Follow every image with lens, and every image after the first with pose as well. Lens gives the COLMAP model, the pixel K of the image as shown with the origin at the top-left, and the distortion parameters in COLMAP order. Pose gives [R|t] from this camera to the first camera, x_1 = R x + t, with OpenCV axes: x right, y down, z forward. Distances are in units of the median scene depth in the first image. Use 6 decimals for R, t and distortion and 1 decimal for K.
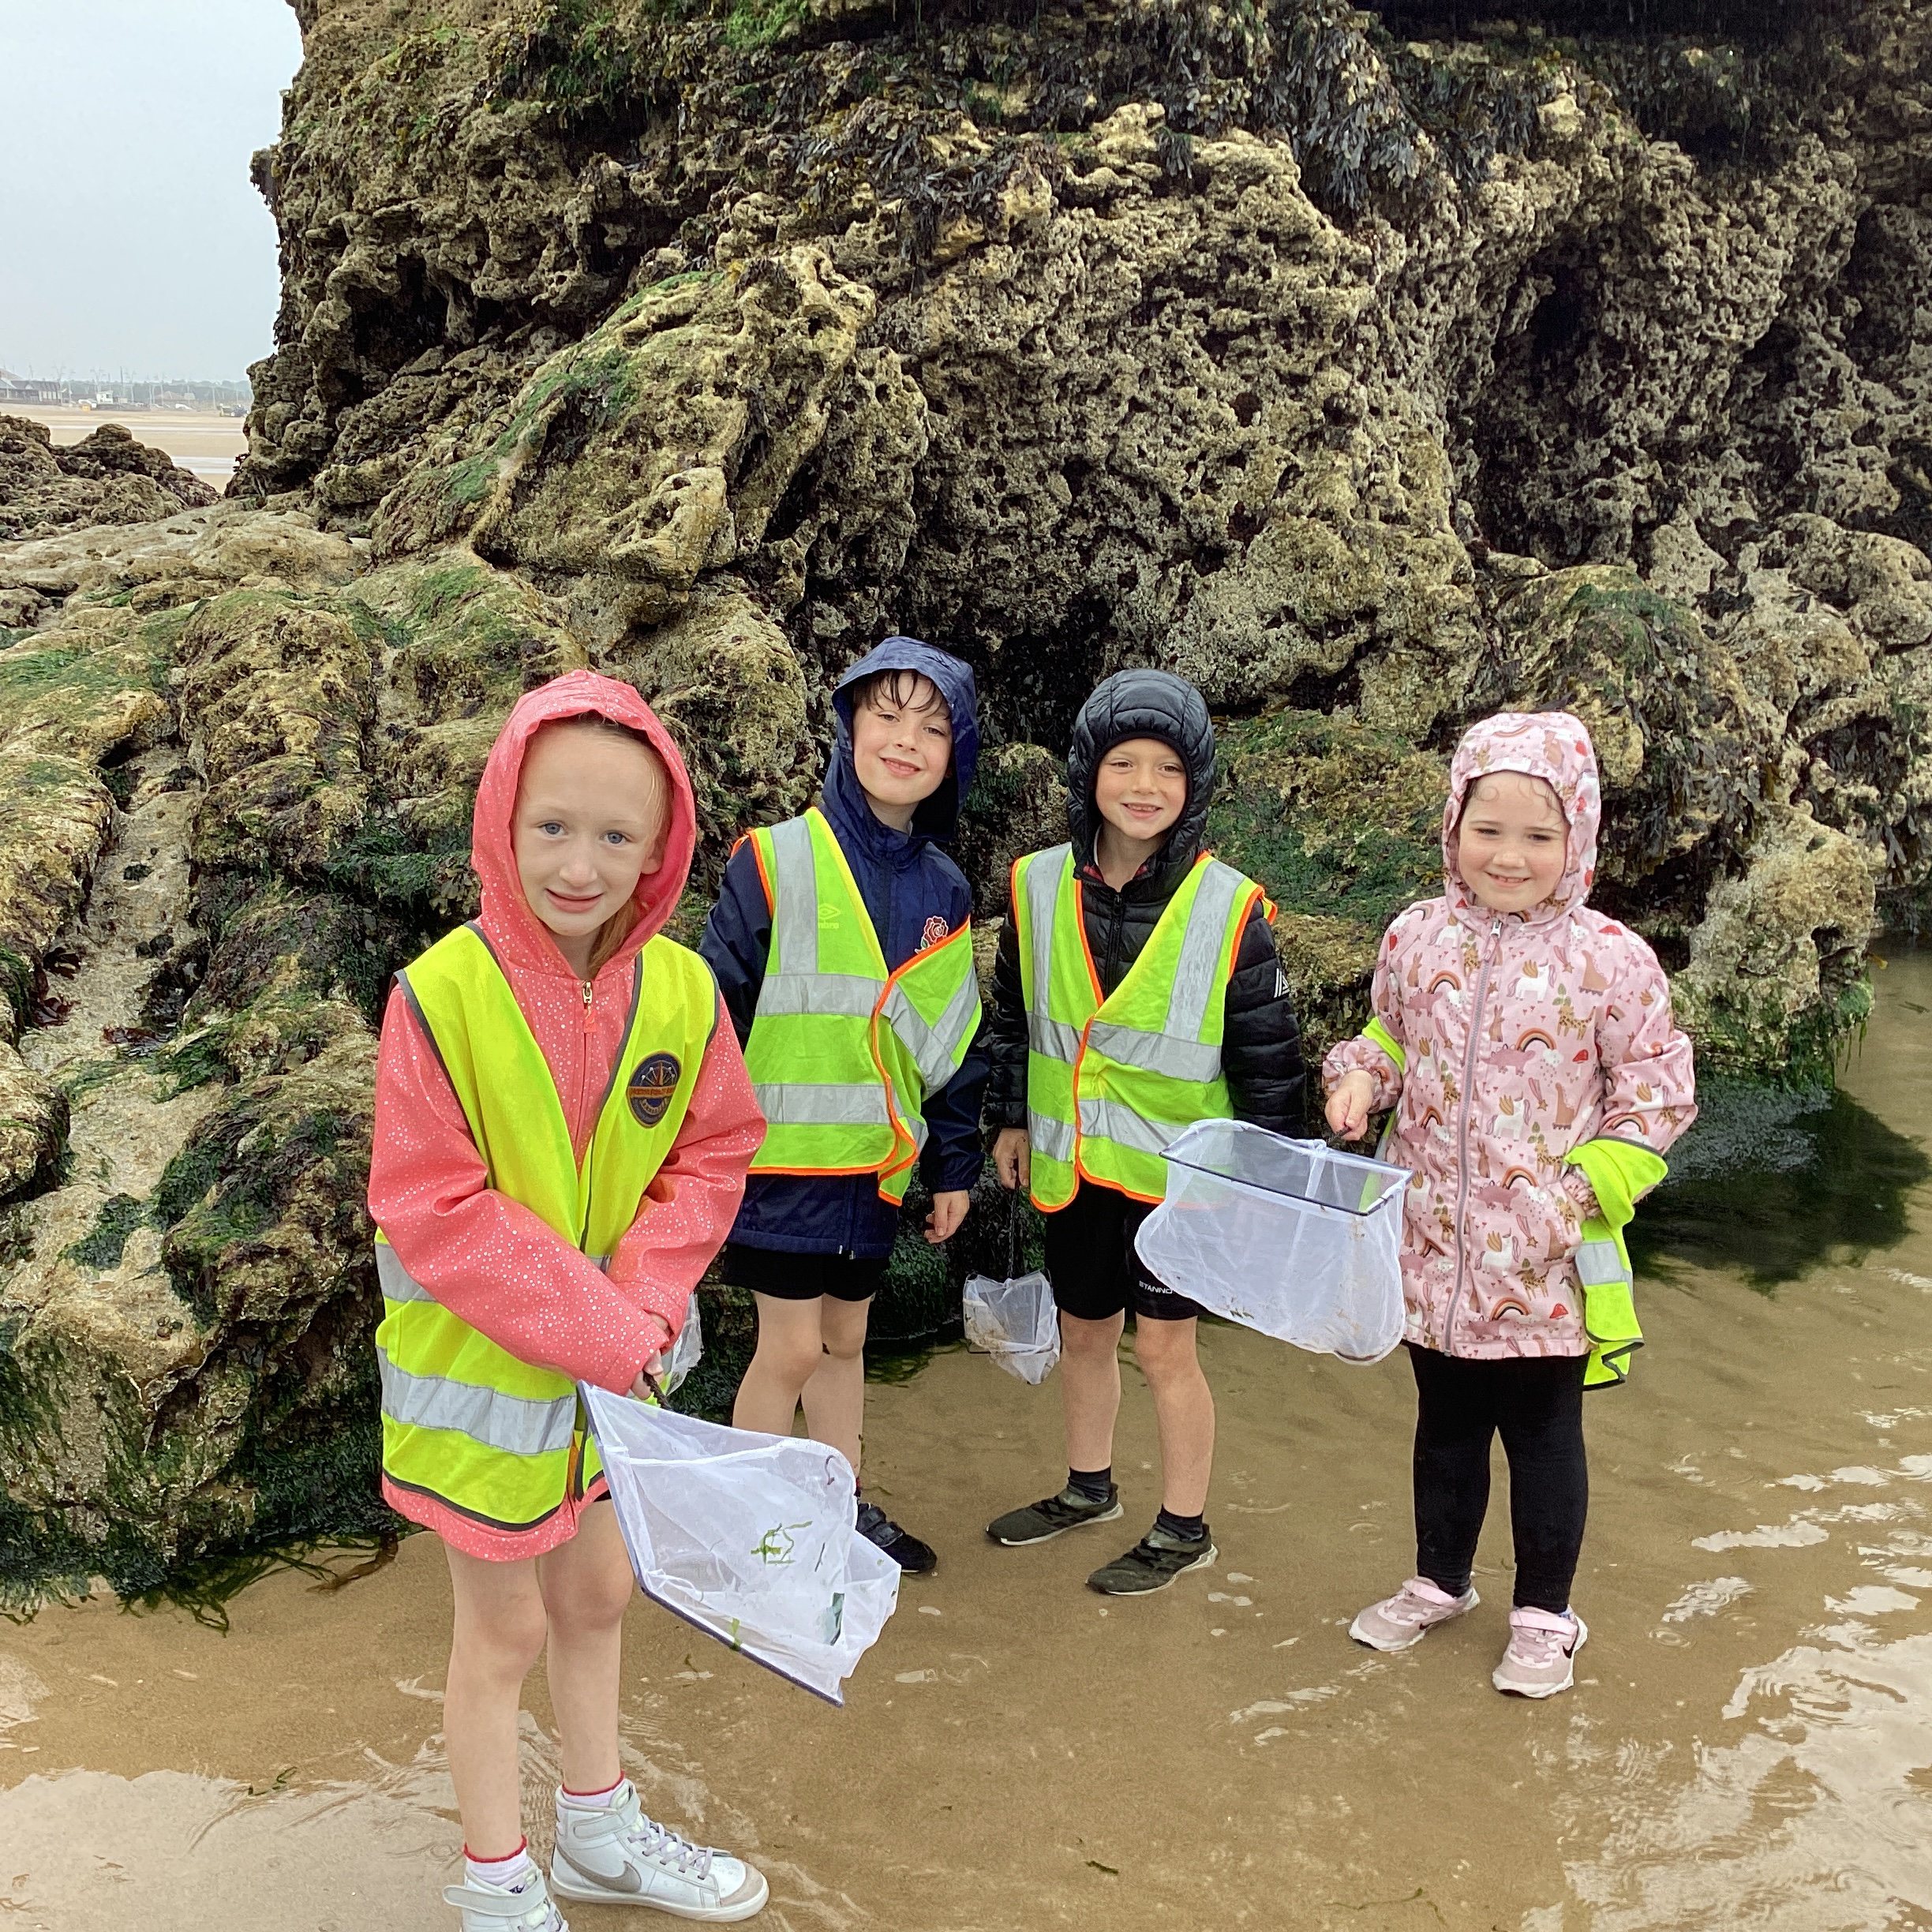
lens RADIAL K [[2328.6, 0, 966.5], [0, 2328.6, 975.9], [0, 0, 1]] dist [0.126447, -0.249503]
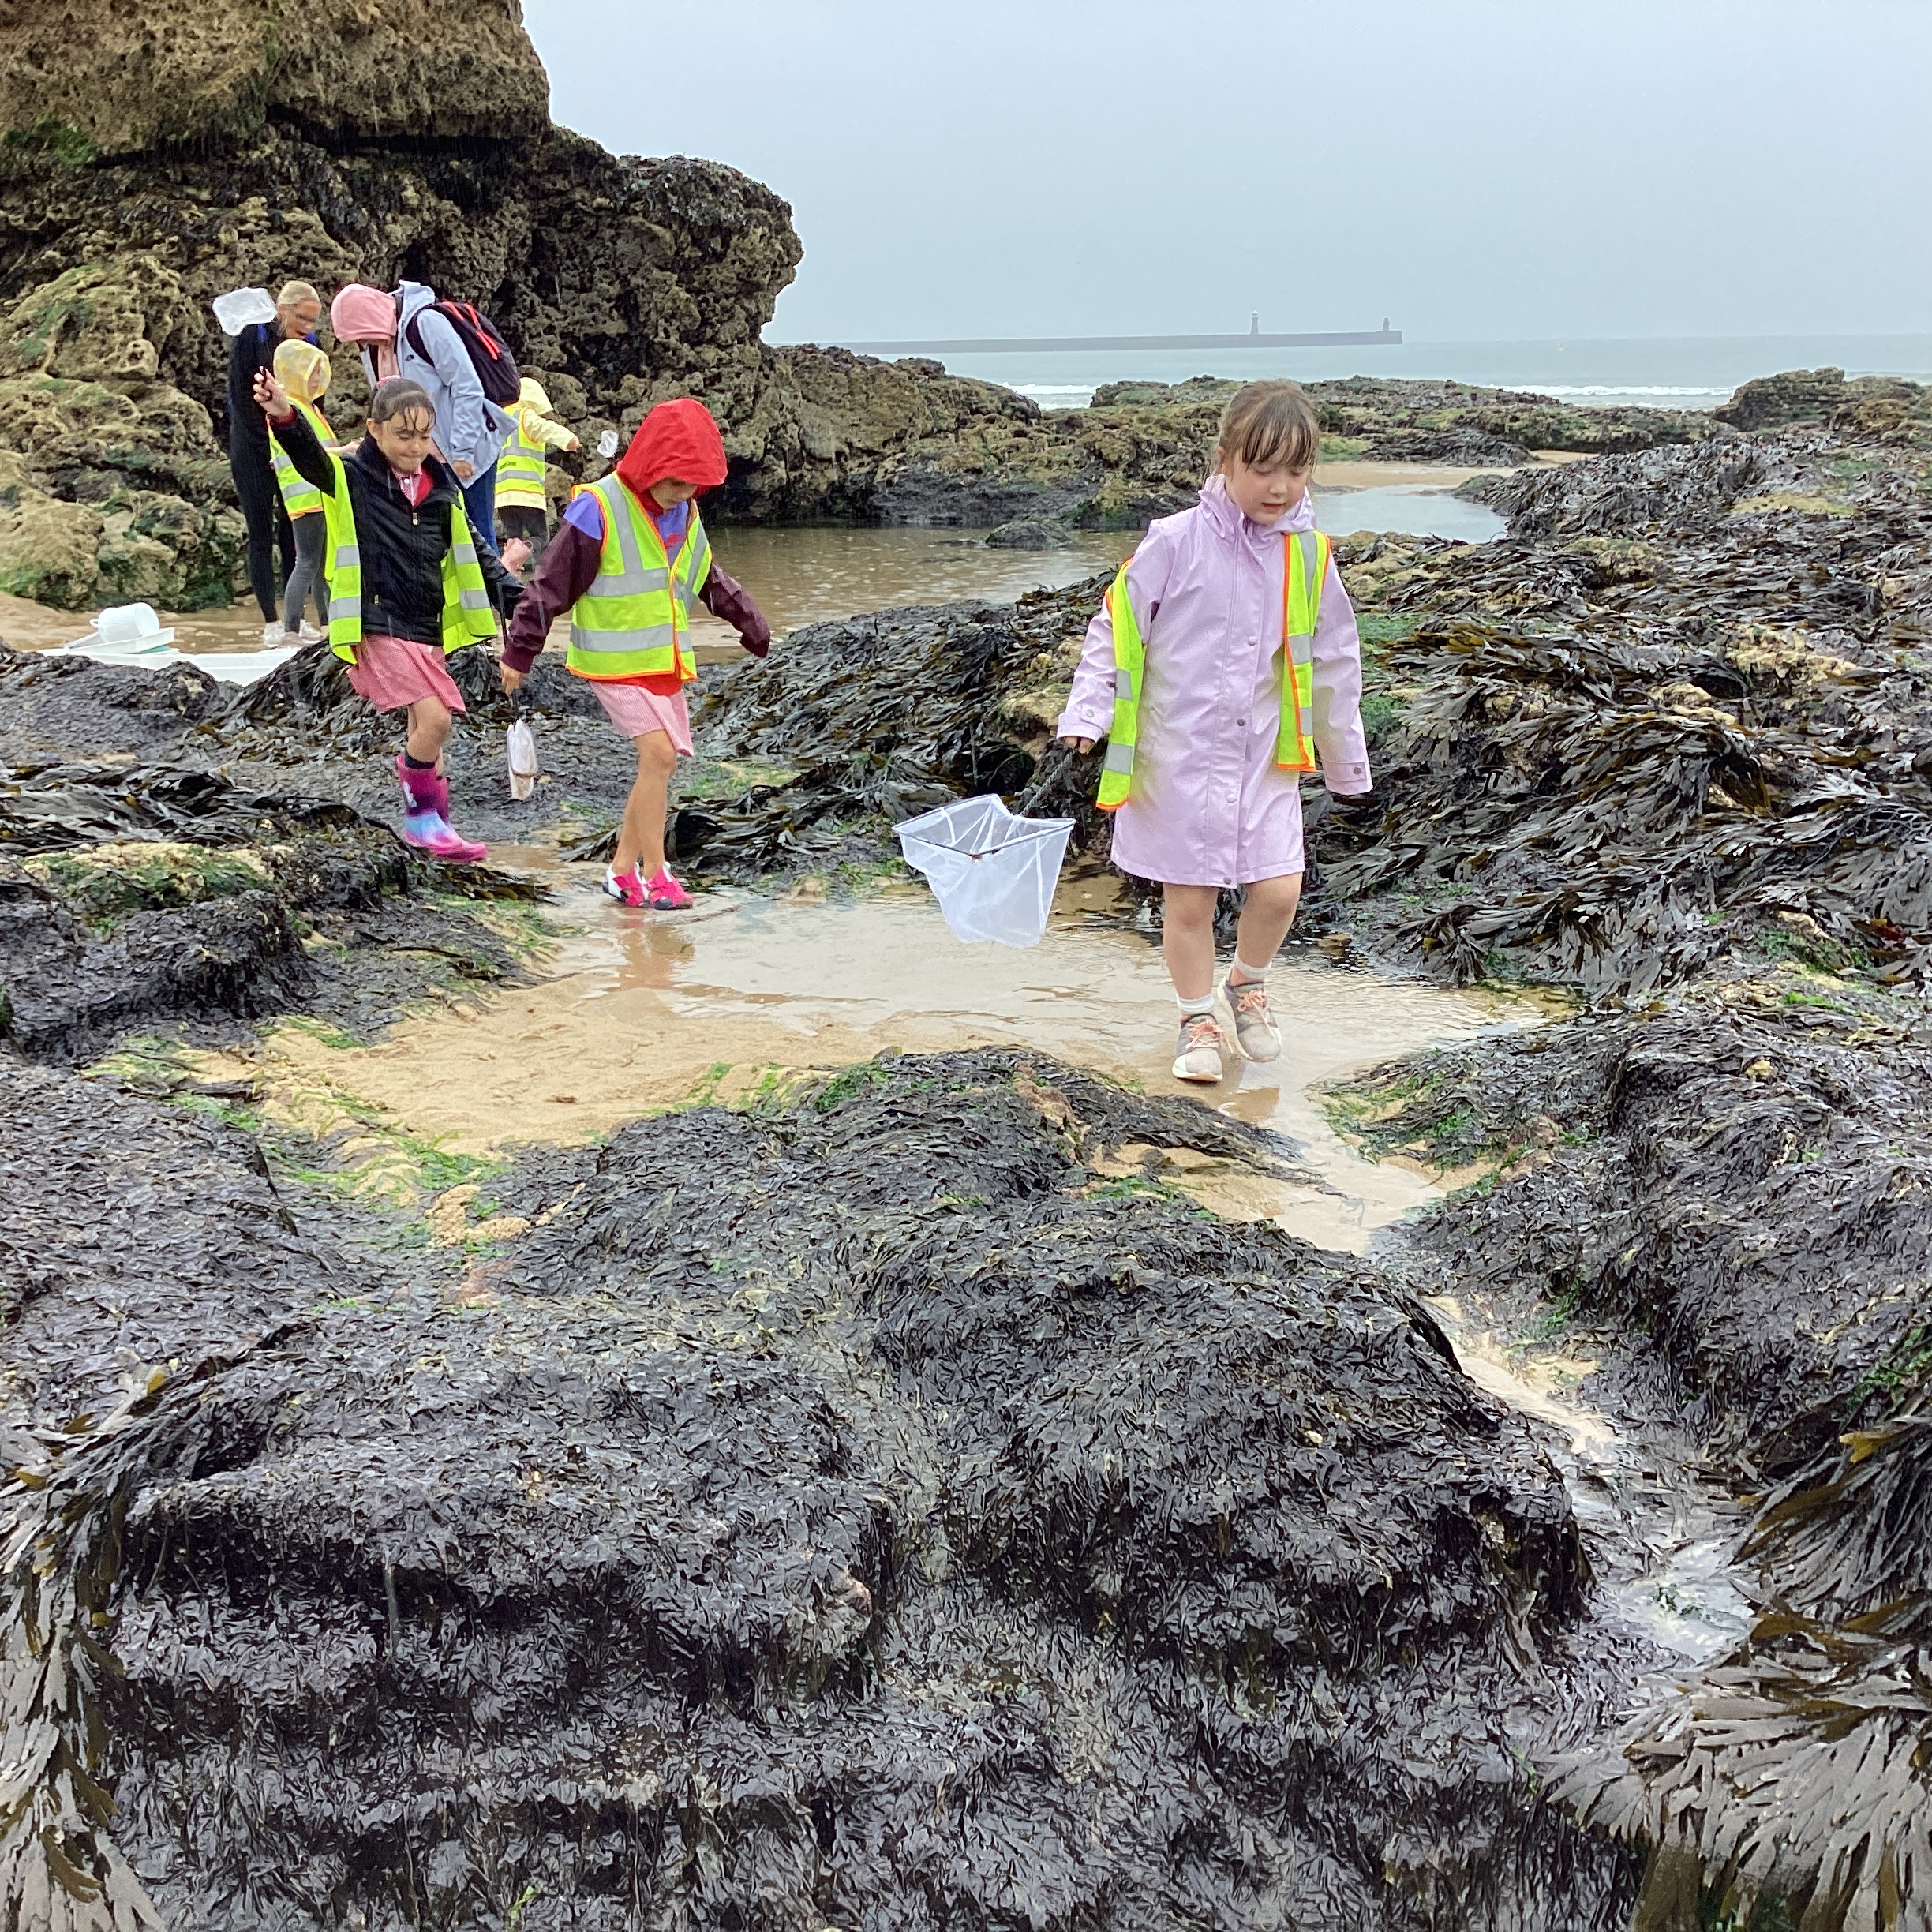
lens RADIAL K [[2283.5, 0, 944.4], [0, 2283.5, 966.8], [0, 0, 1]] dist [0.074501, -0.179971]
pose [[0.871096, -0.141356, 0.470330, -0.560019], [0.124366, 0.989959, 0.067192, 0.373684], [-0.475106, -0.000038, 0.879929, -1.521211]]
